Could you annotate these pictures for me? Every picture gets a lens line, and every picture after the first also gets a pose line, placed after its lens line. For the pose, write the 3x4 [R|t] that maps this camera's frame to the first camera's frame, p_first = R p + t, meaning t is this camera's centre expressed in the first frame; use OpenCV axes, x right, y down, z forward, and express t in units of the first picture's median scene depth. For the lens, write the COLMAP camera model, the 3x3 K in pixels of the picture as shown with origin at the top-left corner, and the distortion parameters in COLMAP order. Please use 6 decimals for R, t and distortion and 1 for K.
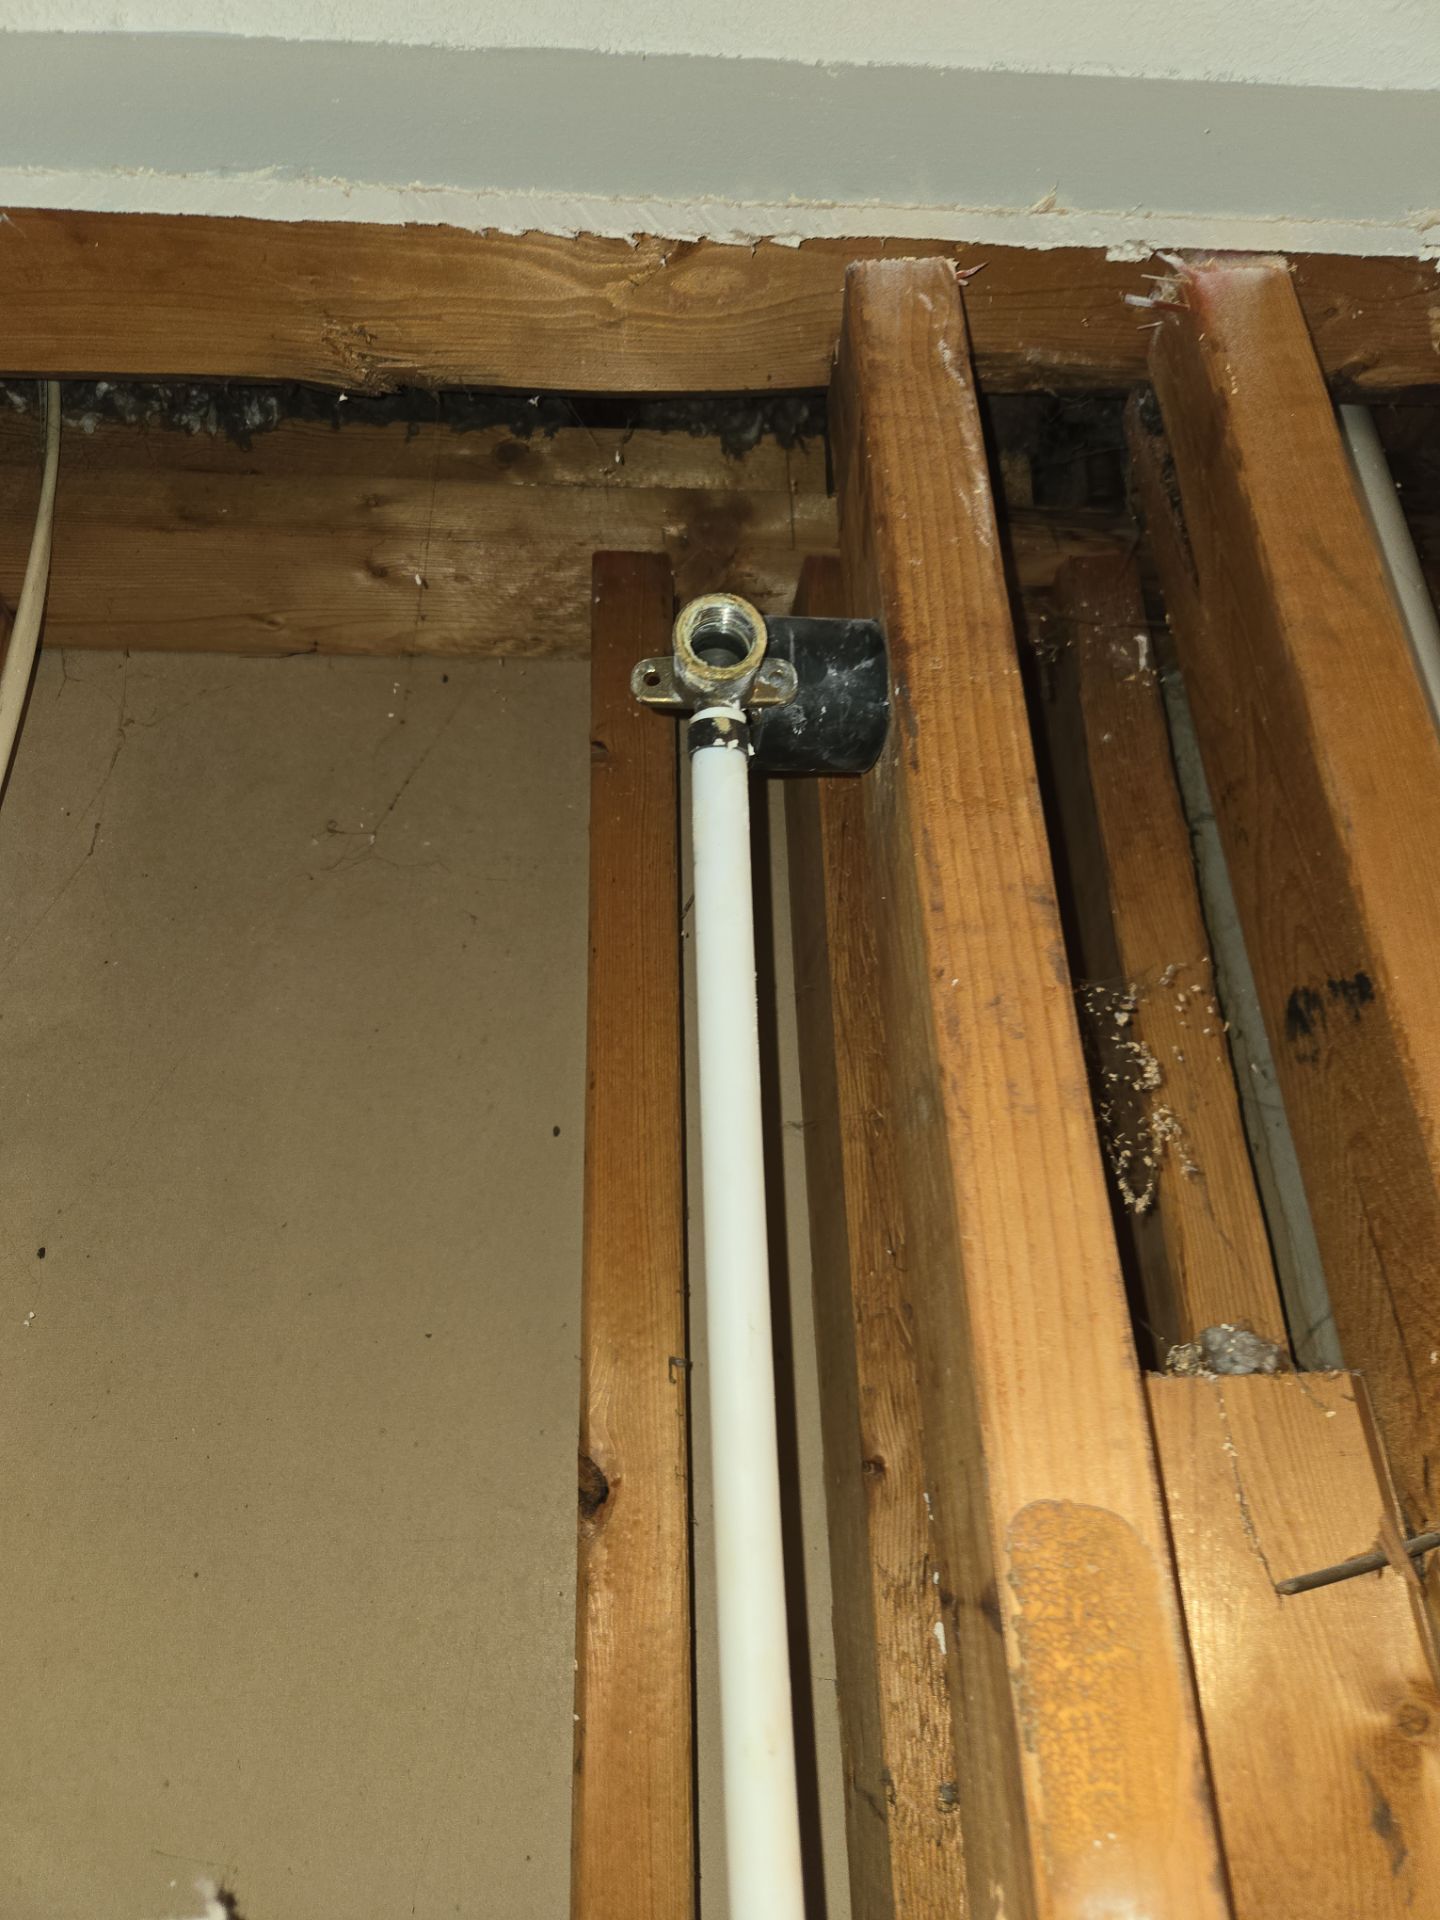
lens RADIAL K [[1309.8, 0, 696.5], [0, 1309.8, 958.6], [0, 0, 1]] dist [0.062627, -0.065254]
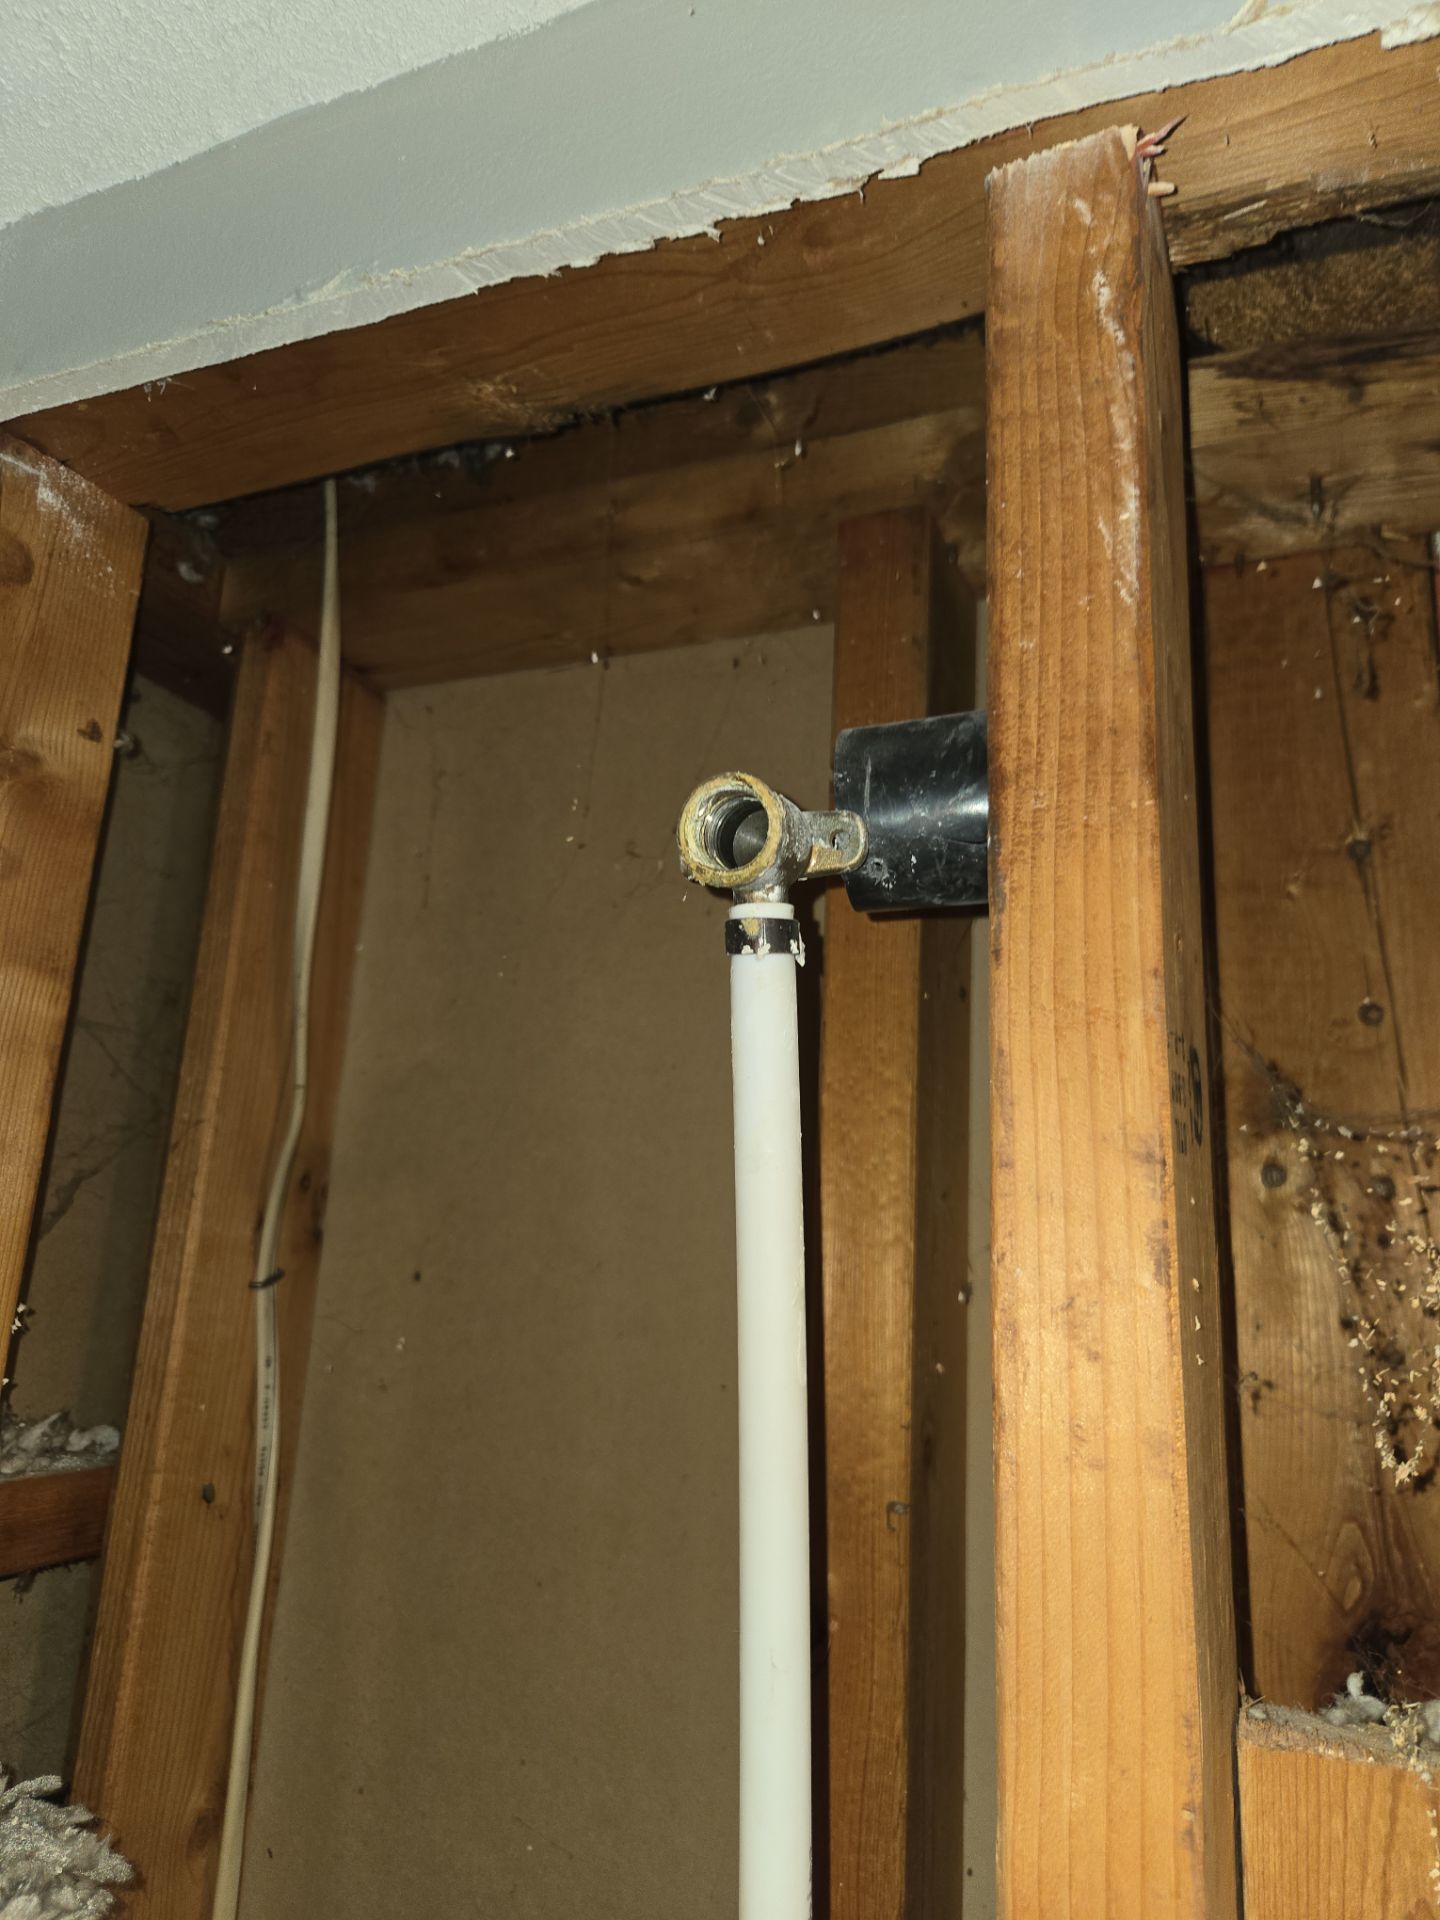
lens RADIAL K [[1309.8, 0, 696.5], [0, 1309.8, 958.6], [0, 0, 1]] dist [0.062627, -0.065254]
pose [[0.888891, -0.035305, -0.456756, 0.326874], [0.121804, 0.979353, 0.161342, -0.262829], [0.441629, -0.199050, 0.874839, 0.217648]]
